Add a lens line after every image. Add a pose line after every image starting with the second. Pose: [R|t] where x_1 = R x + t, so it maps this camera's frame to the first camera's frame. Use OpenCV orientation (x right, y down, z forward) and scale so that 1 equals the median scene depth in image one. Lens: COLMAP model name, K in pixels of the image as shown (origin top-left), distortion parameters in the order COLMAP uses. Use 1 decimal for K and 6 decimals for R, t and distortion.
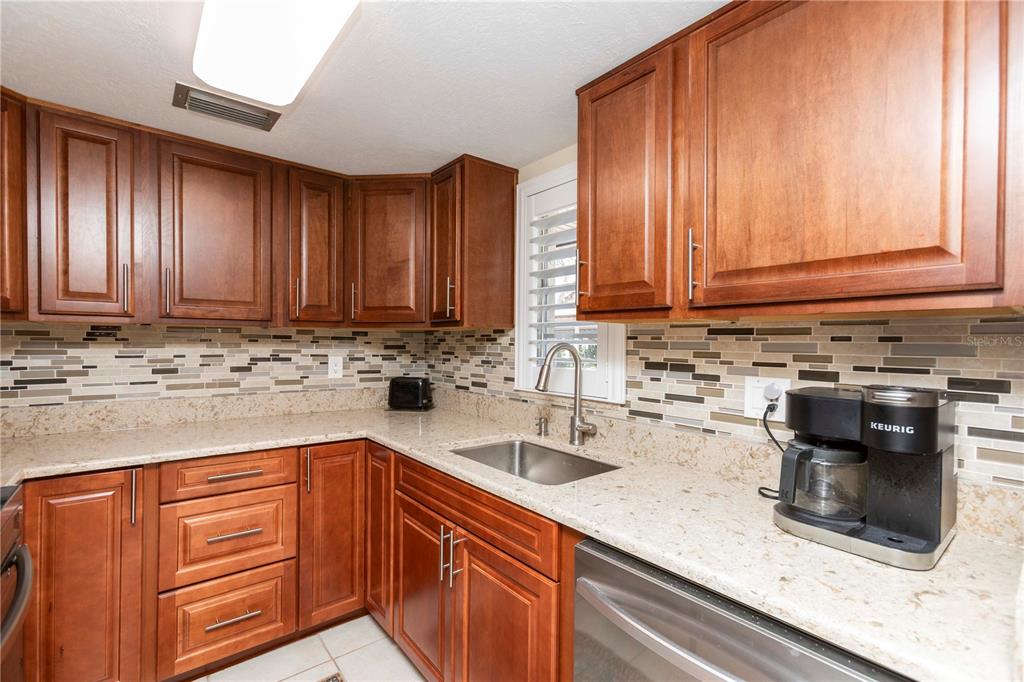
lens RADIAL K [[457.1, 0, 513.5], [0, 457.1, 343.3], [0, 0, 1]] dist [-0.010225, 0.006166]
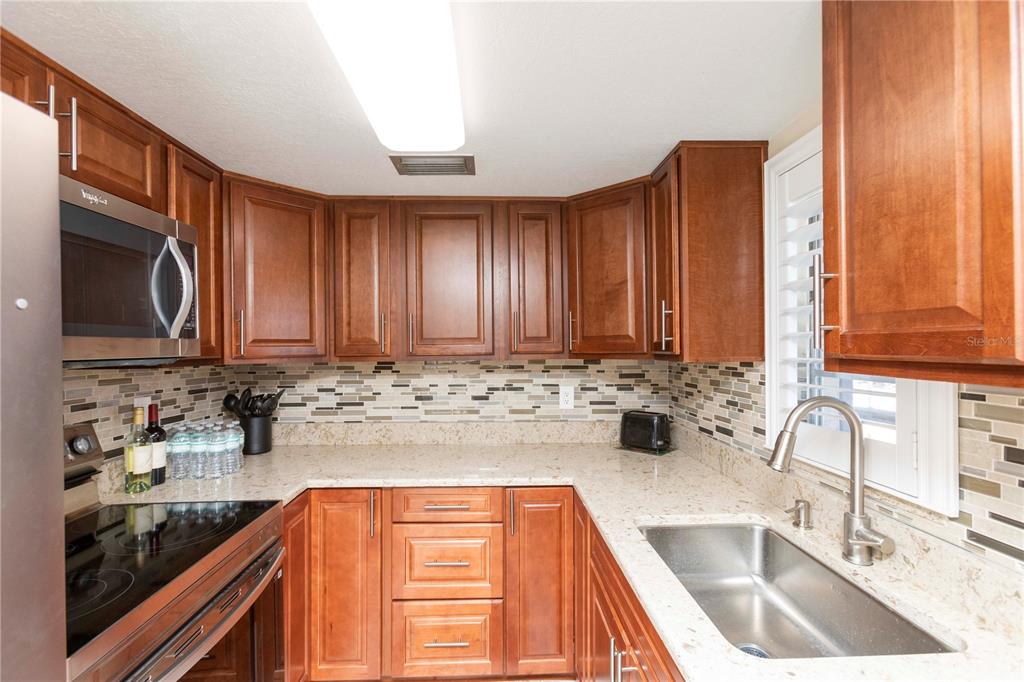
lens RADIAL K [[457.1, 0, 507.4], [0, 457.1, 347.2], [0, 0, 1]] dist [-0.010225, 0.006166]
pose [[0.796417, -0.015141, -0.604559, 0.128384], [0.012140, 0.999885, -0.009050, -0.061918], [0.604626, -0.000131, 0.796509, 0.210303]]
